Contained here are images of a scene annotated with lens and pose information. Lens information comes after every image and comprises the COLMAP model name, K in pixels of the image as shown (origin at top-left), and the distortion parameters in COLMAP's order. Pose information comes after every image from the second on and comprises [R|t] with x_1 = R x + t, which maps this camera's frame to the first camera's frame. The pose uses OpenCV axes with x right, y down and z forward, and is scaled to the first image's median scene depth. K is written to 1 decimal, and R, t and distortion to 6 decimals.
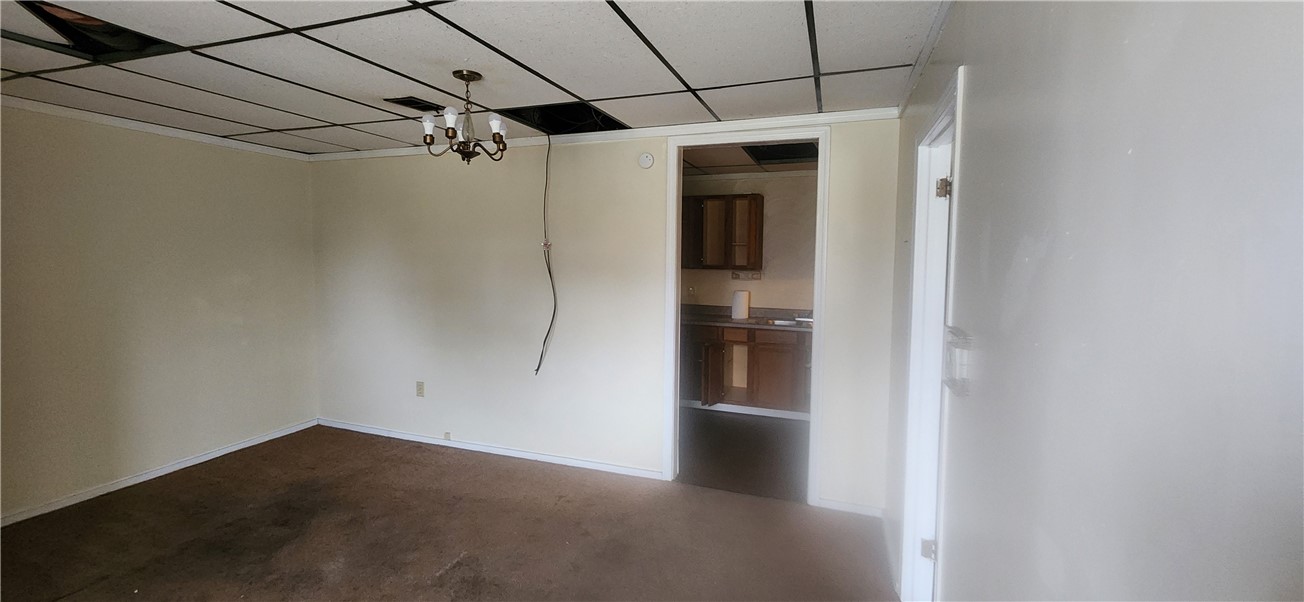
lens RADIAL K [[533.2, 0, 652.0], [0, 533.2, 301.0], [0, 0, 1]] dist [0.000379, 0.000034]
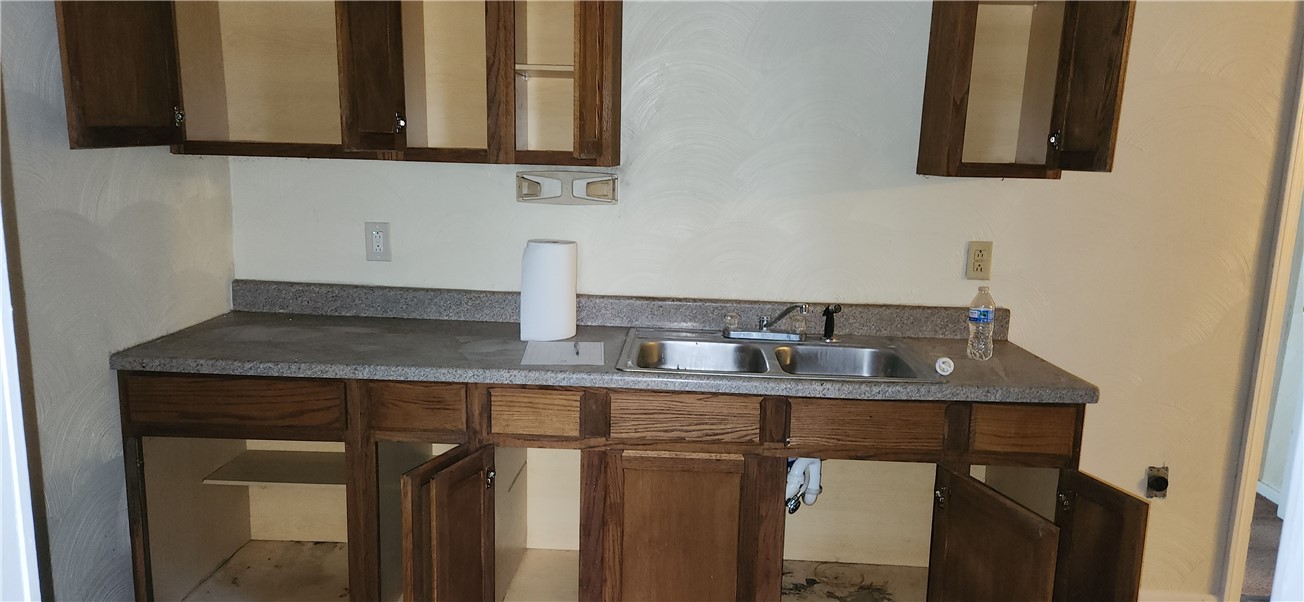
lens RADIAL K [[855.1, 0, 652.0], [0, 855.1, 301.0], [0, 0, 1]] dist [-0.000428, -0.000049]
pose [[0.951048, -0.036939, 0.306827, 0.081967], [0.006167, 0.994902, 0.100662, -0.033650], [-0.308981, -0.093842, 0.946427, 0.574886]]
